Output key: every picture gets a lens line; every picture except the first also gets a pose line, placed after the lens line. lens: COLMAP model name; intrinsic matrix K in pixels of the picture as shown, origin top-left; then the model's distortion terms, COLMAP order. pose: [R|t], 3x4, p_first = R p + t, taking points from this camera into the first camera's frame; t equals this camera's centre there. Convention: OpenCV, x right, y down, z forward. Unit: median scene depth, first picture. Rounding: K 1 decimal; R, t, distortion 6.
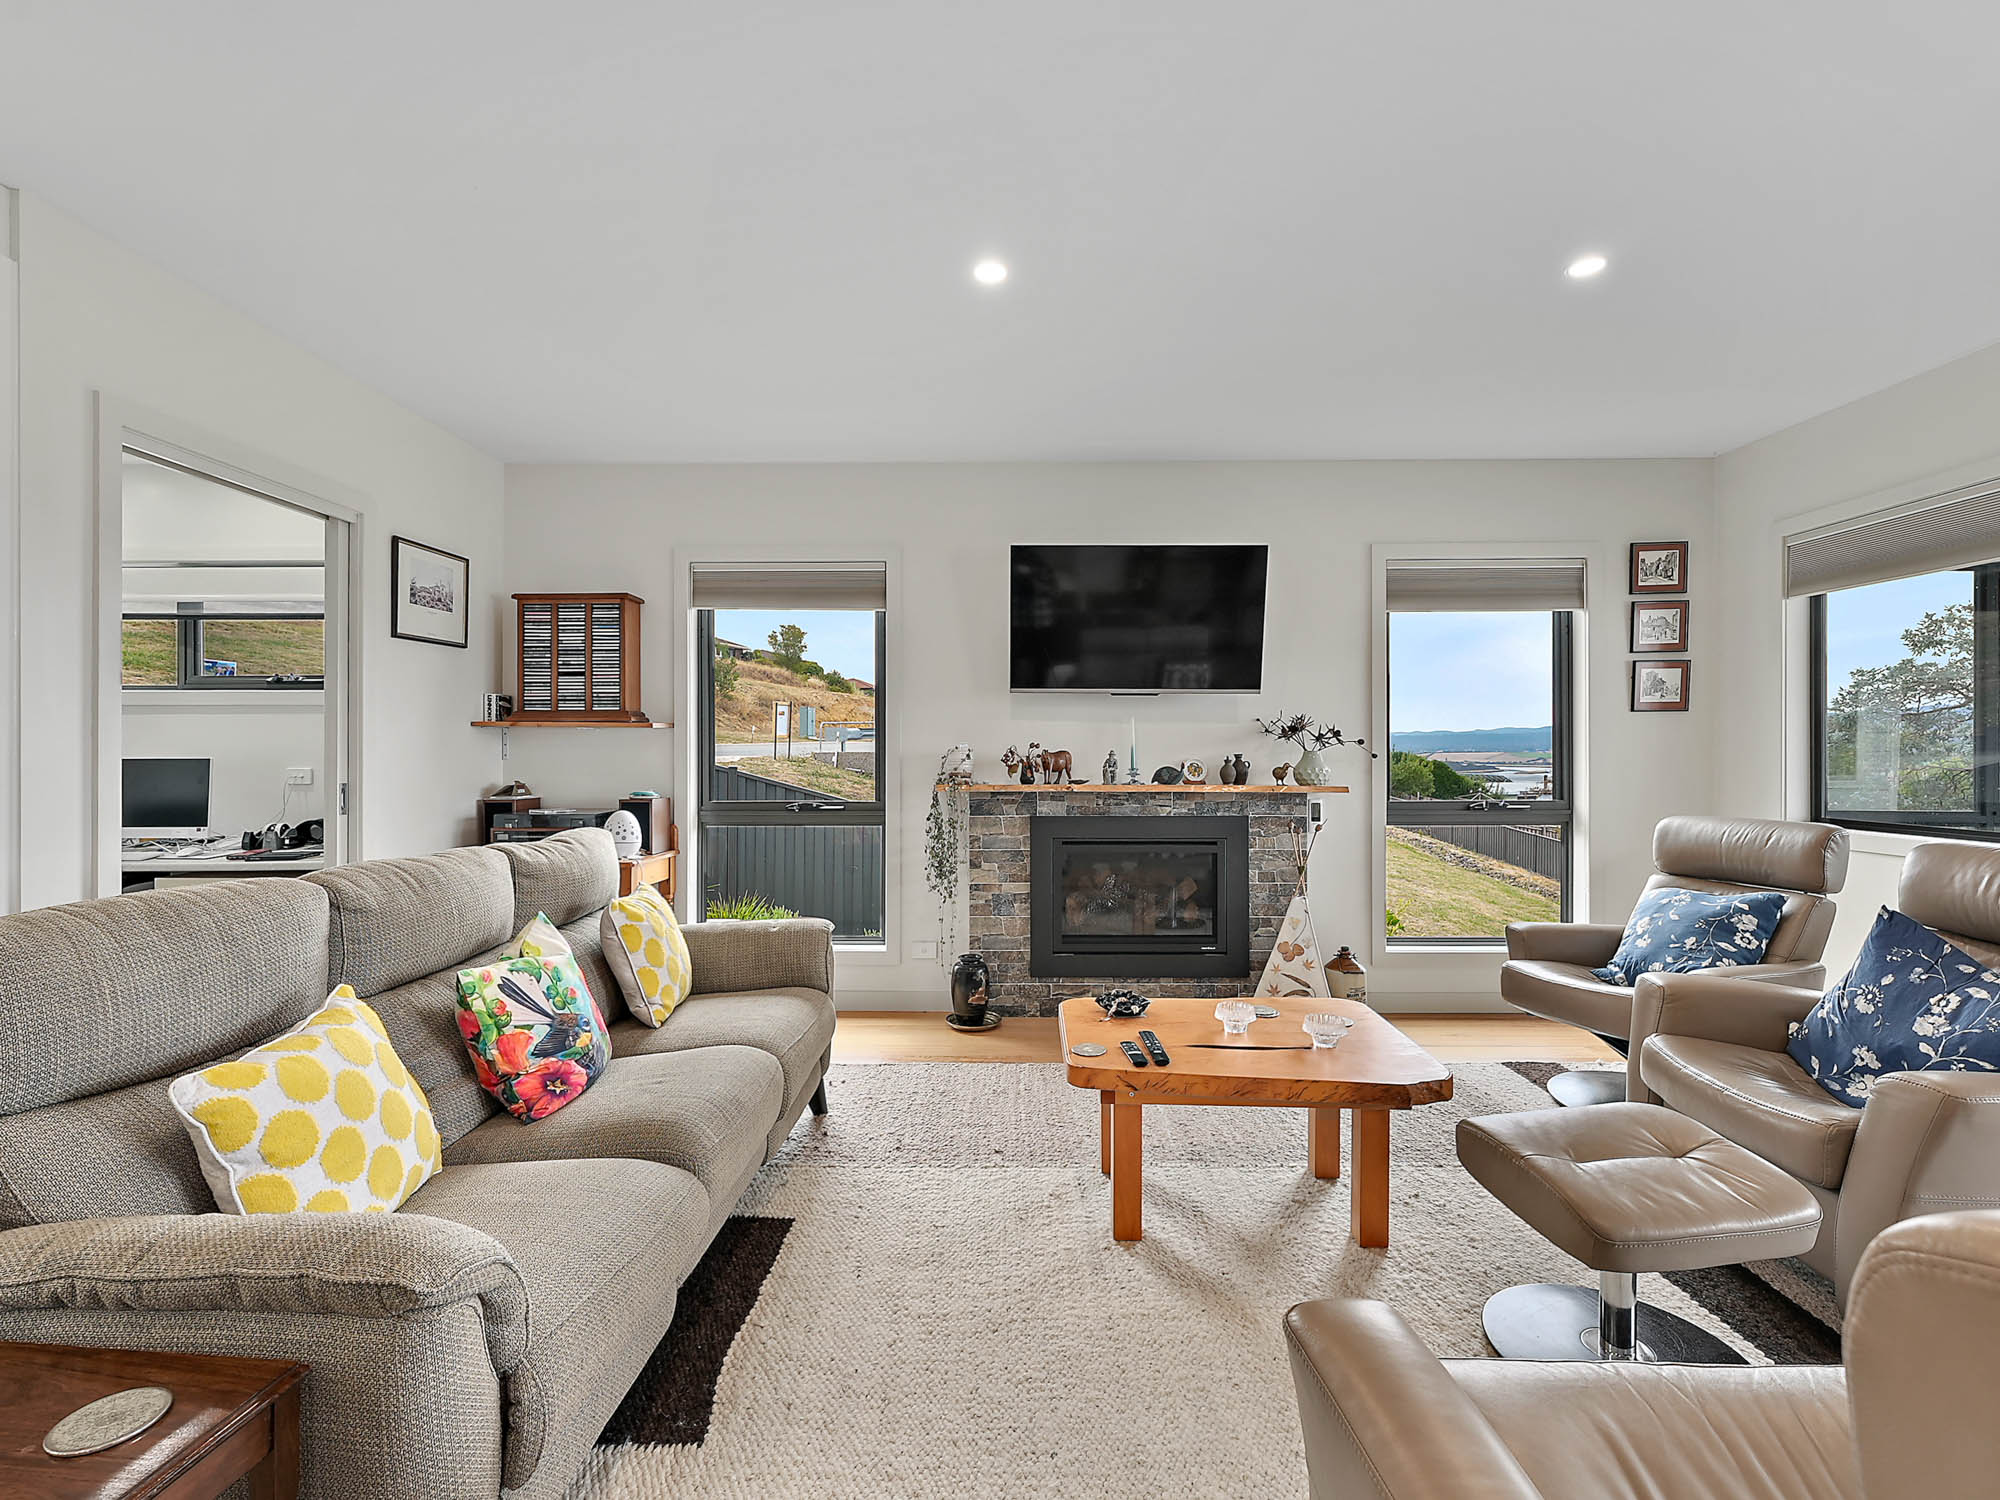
lens RADIAL K [[917.3, 0, 1000.0], [0, 917.3, 750.0], [0, 0, 1]] dist [0.004290, 0.000408]
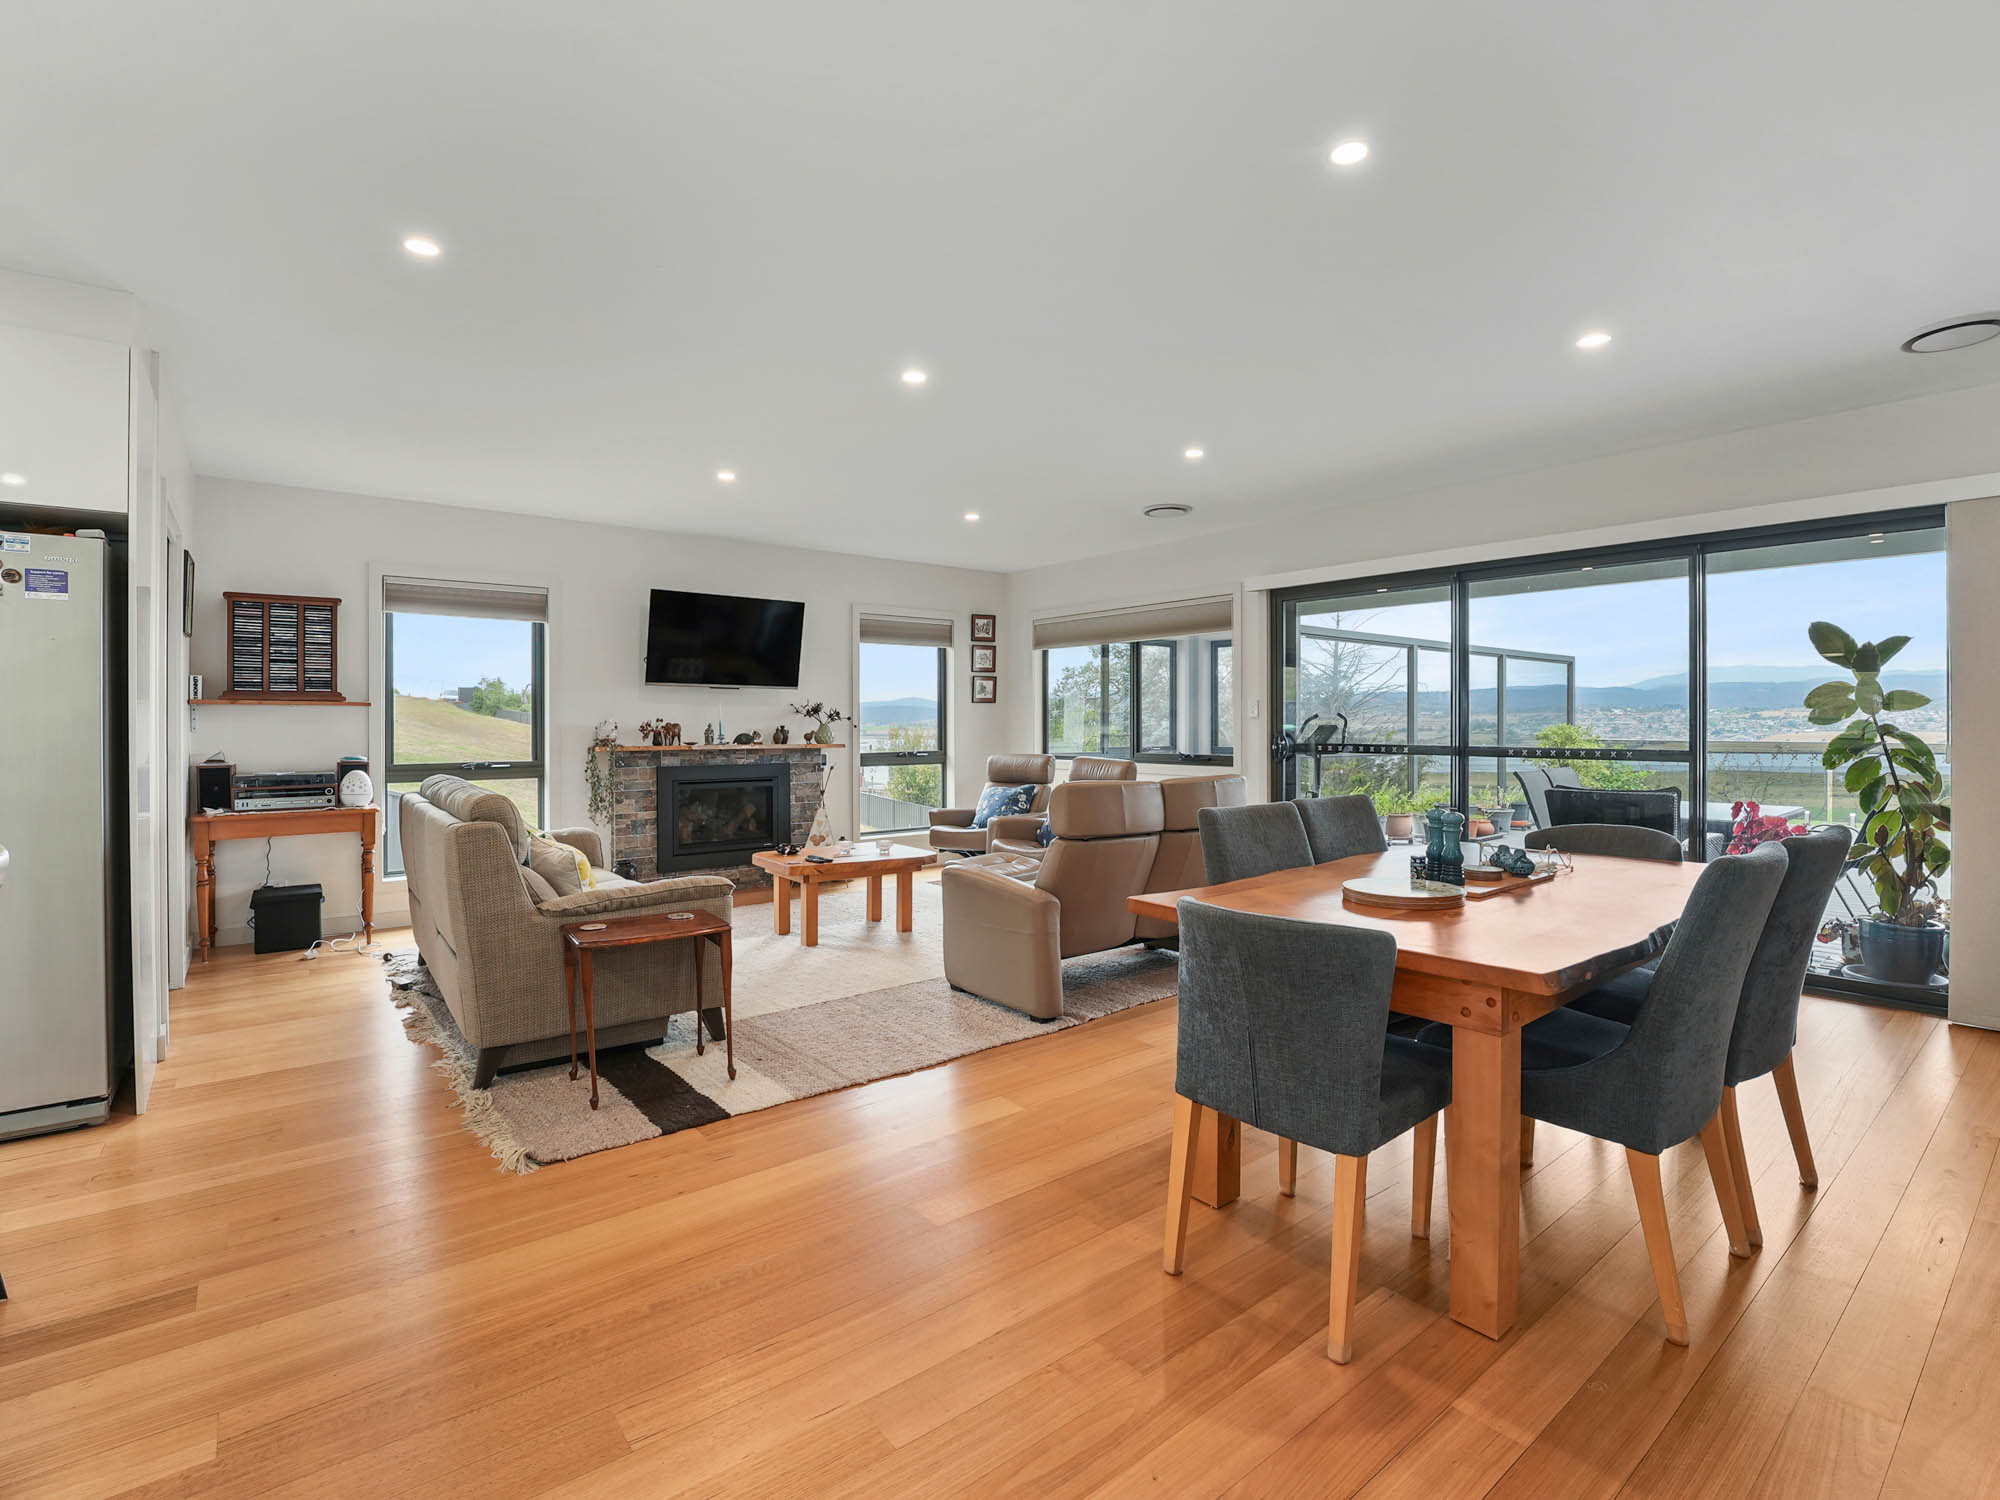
lens RADIAL K [[952.6, 0, 996.0], [0, 952.6, 722.5], [0, 0, 1]] dist [-0.000456, -0.000203]
pose [[0.781037, -0.000128, 0.624484, -0.512351], [0.000537, 1.000000, -0.000466, -0.000078], [-0.624484, 0.000700, 0.781037, -0.577060]]
